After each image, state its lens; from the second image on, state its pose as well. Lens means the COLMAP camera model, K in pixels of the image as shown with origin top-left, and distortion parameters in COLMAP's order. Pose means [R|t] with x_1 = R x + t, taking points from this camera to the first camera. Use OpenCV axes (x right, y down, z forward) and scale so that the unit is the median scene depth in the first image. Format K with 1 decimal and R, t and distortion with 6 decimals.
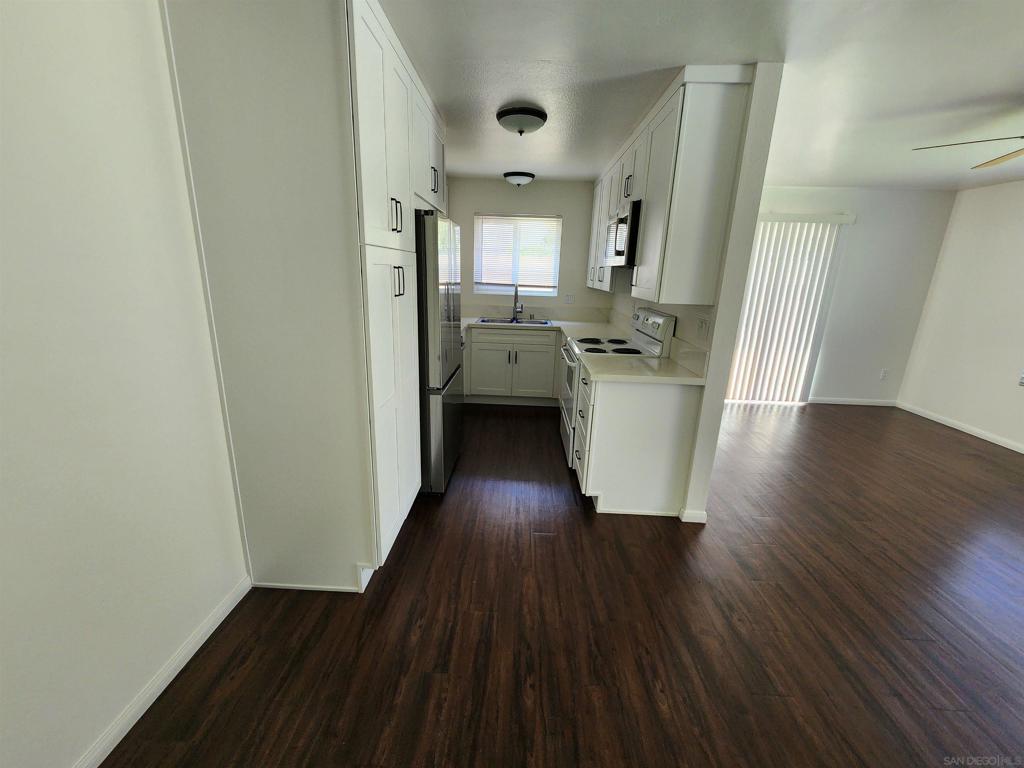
lens RADIAL K [[422.7, 0, 511.1], [0, 422.7, 385.9], [0, 0, 1]] dist [-0.000379, -0.000062]
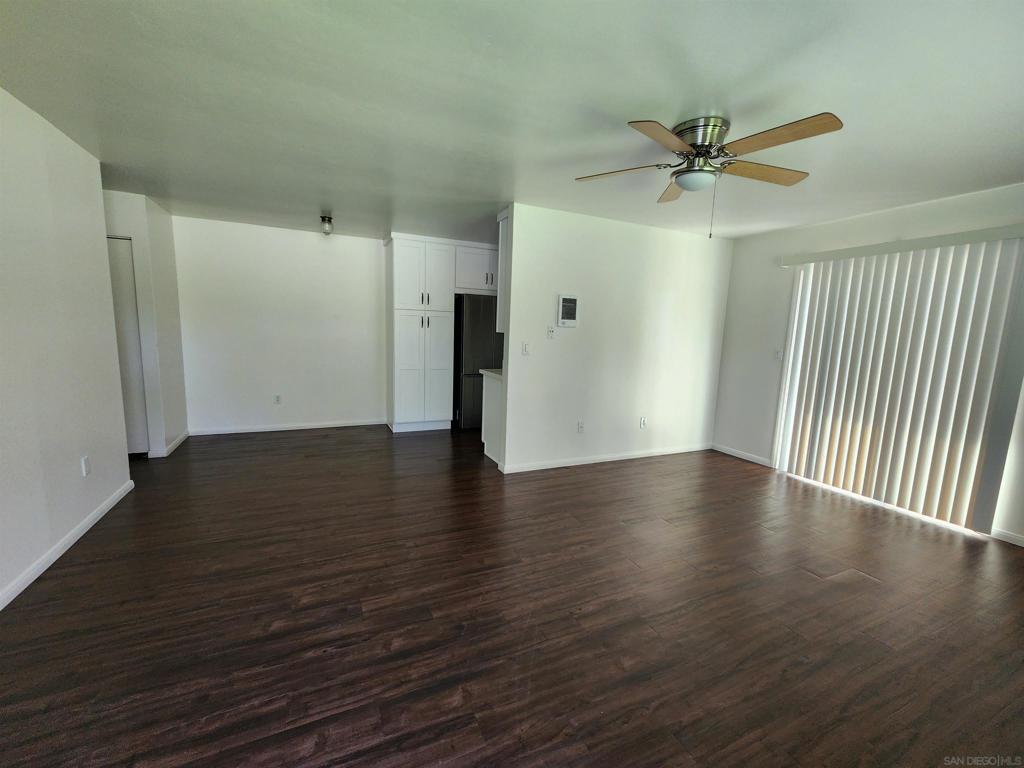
lens RADIAL K [[422.7, 0, 511.1], [0, 422.7, 385.9], [0, 0, 1]] dist [-0.000379, -0.000062]
pose [[0.449442, 0.106209, -0.886973, 0.967424], [-0.252868, 0.967423, -0.012290, 0.015697], [0.856773, 0.229810, 0.461658, 0.129777]]
